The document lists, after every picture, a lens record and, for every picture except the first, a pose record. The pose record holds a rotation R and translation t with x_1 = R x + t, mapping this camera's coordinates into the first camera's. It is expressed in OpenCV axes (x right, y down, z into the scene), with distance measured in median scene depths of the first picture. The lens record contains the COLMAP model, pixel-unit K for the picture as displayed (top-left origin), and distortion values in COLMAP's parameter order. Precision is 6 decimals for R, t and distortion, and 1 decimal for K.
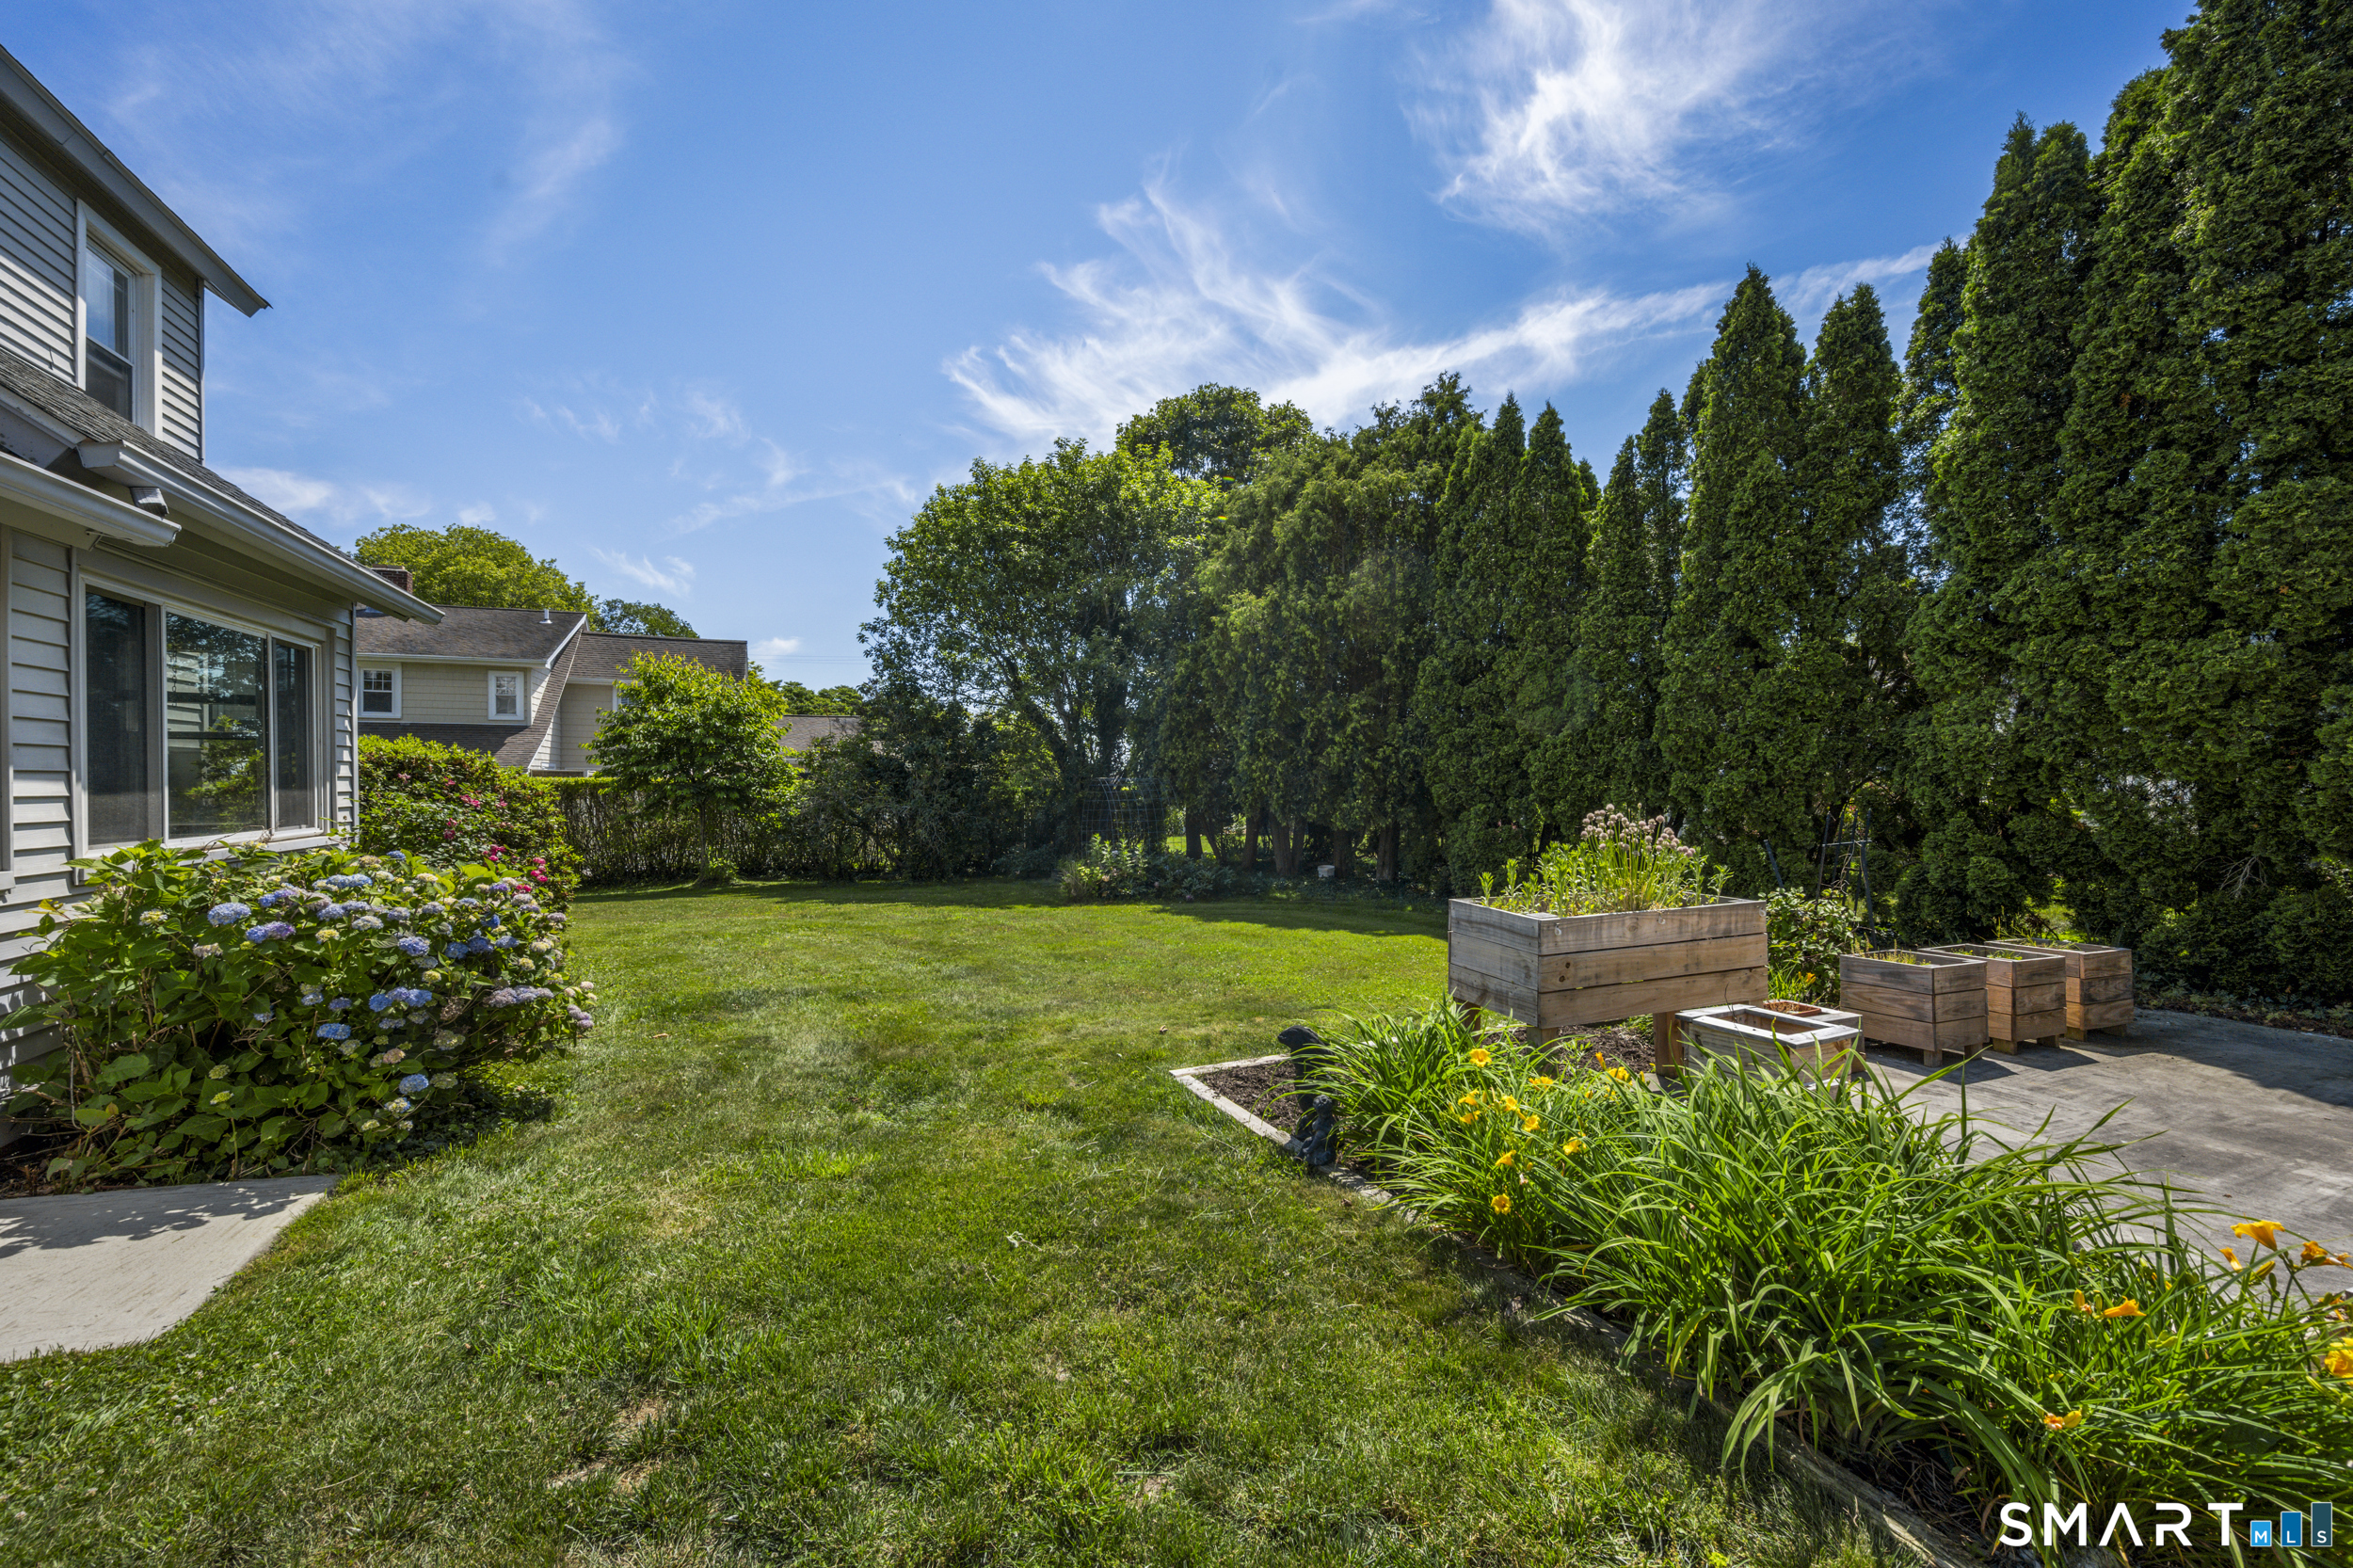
lens RADIAL K [[950.5, 0, 1174.3], [0, 950.5, 787.5], [0, 0, 1]] dist [-0.001250, 0.000247]
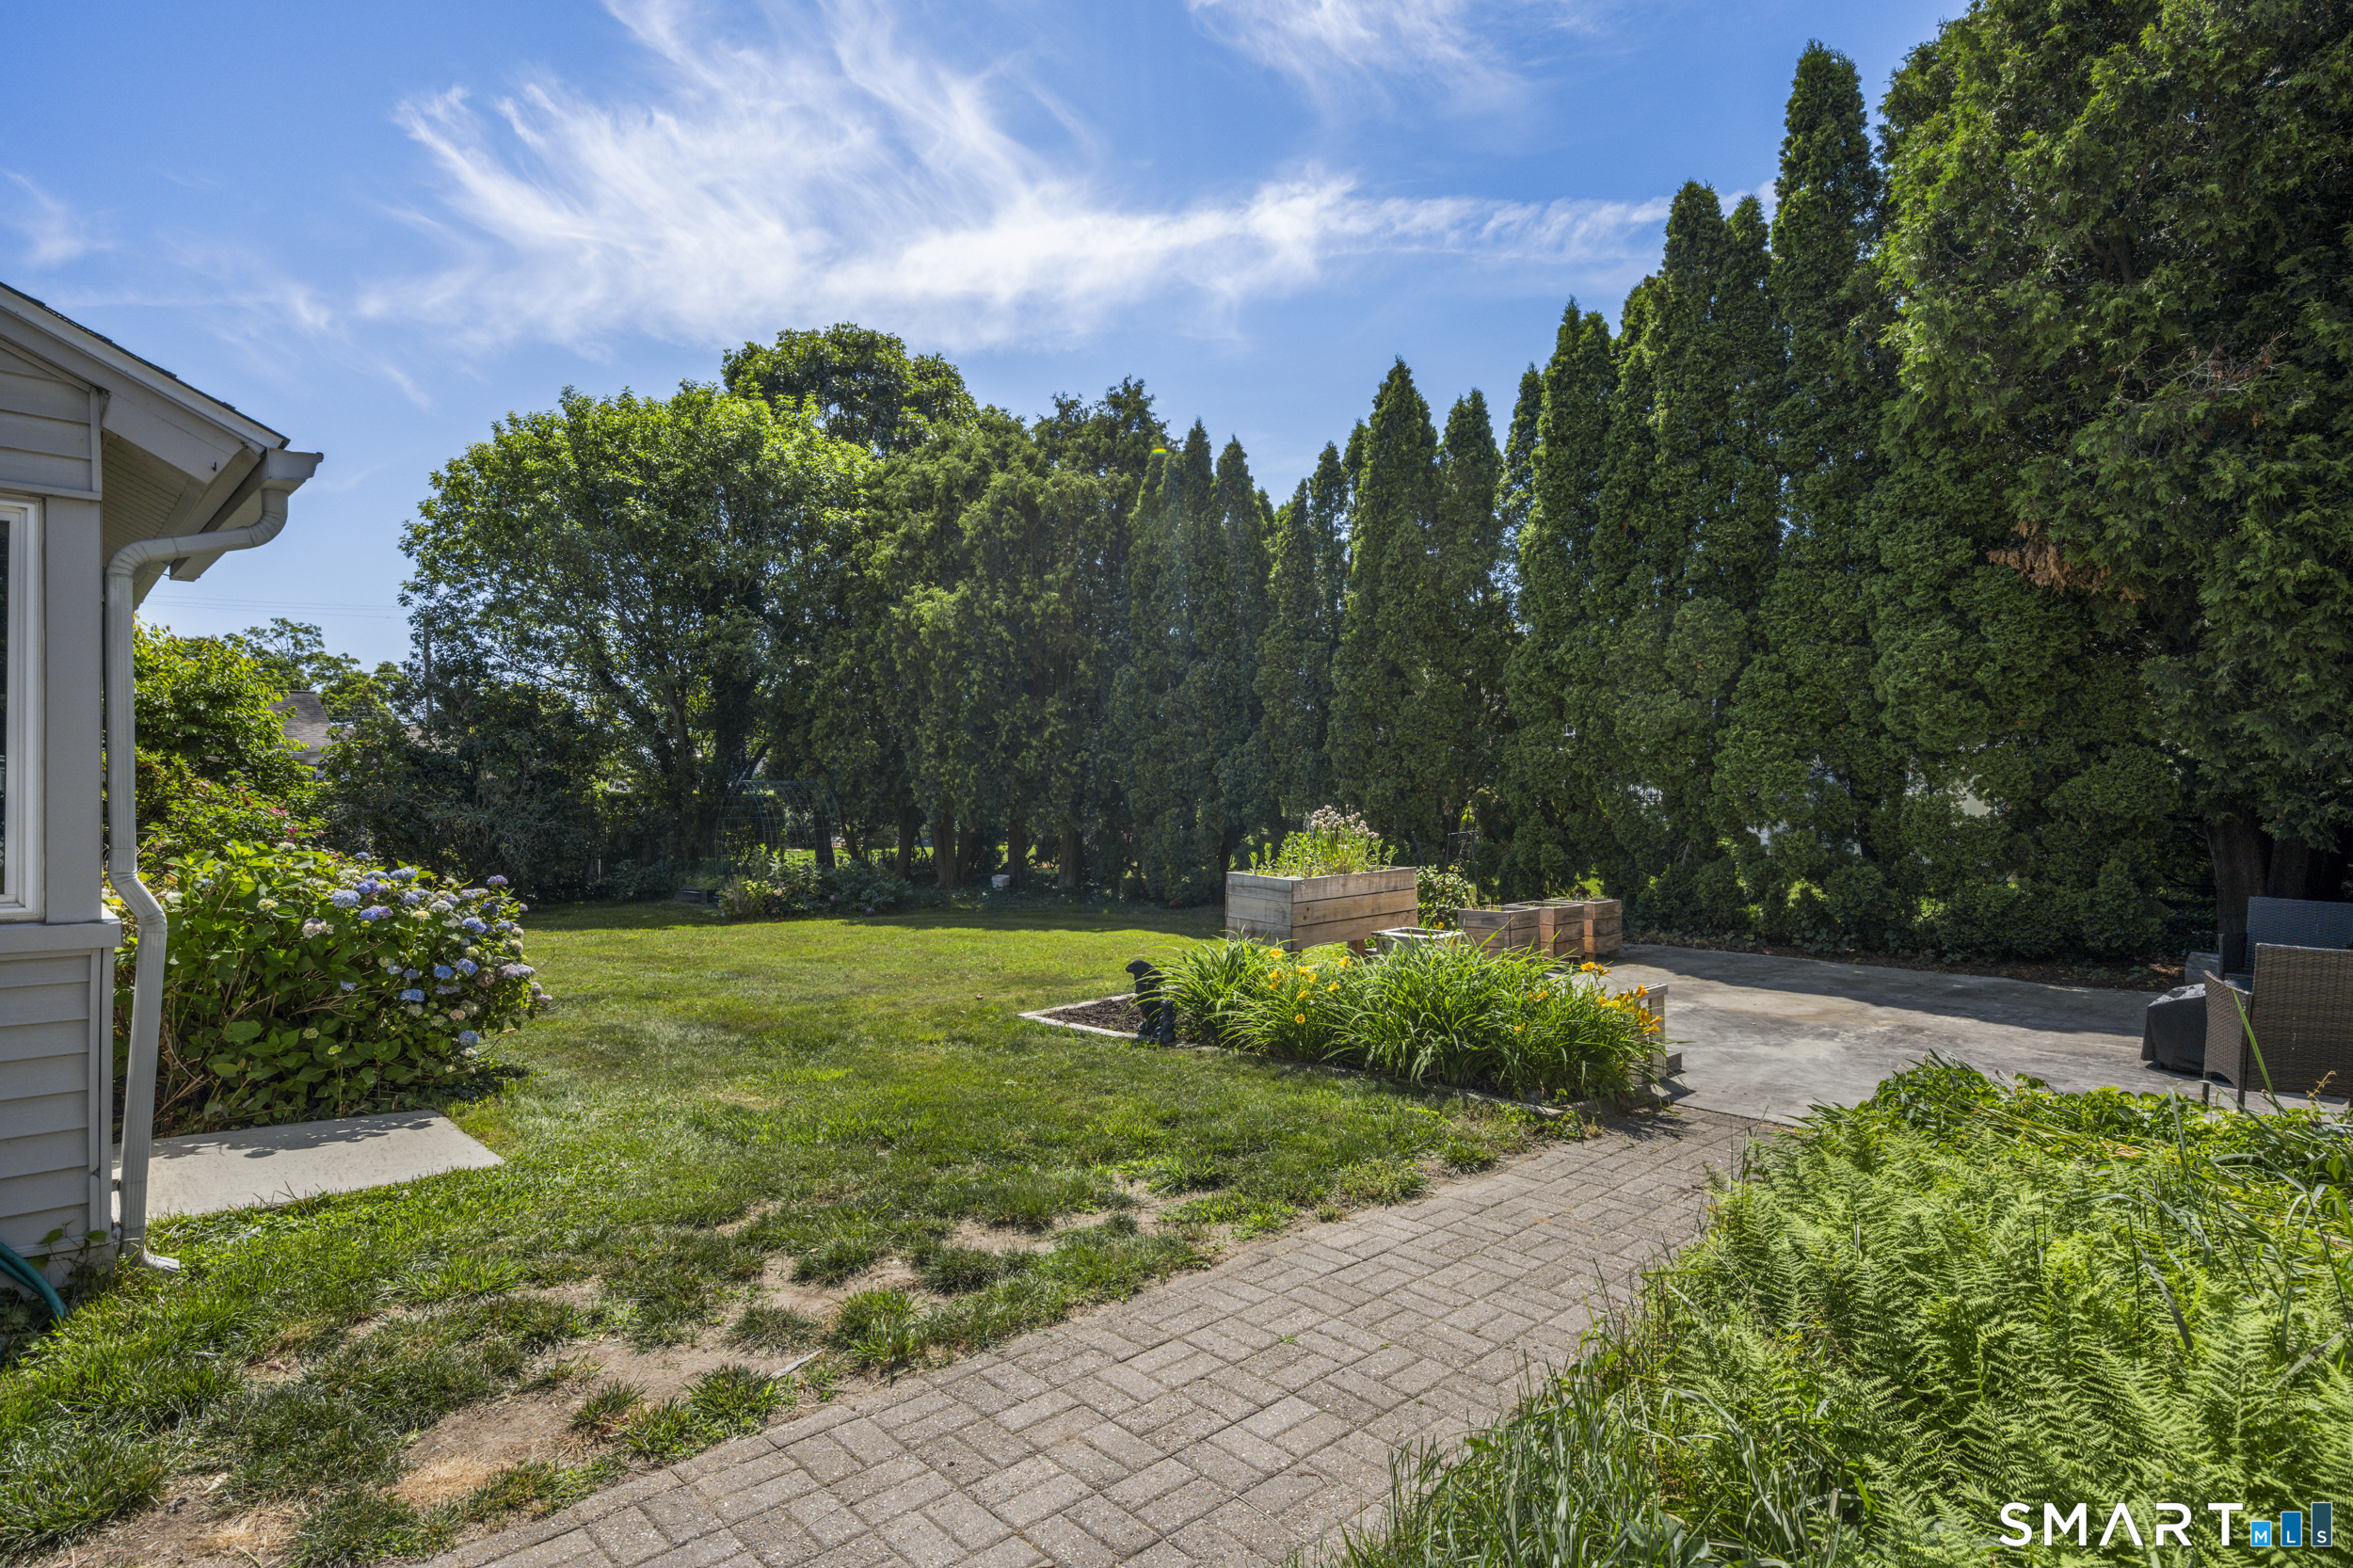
lens RADIAL K [[1208.9, 0, 1176.5], [0, 1208.9, 784.0], [0, 0, 1]] dist [-0.000538, 0.000036]
pose [[0.930498, 0.001862, 0.366291, -0.206470], [-0.000089, 0.999988, -0.004857, -0.003027], [-0.366296, 0.004487, 0.930488, -0.307823]]
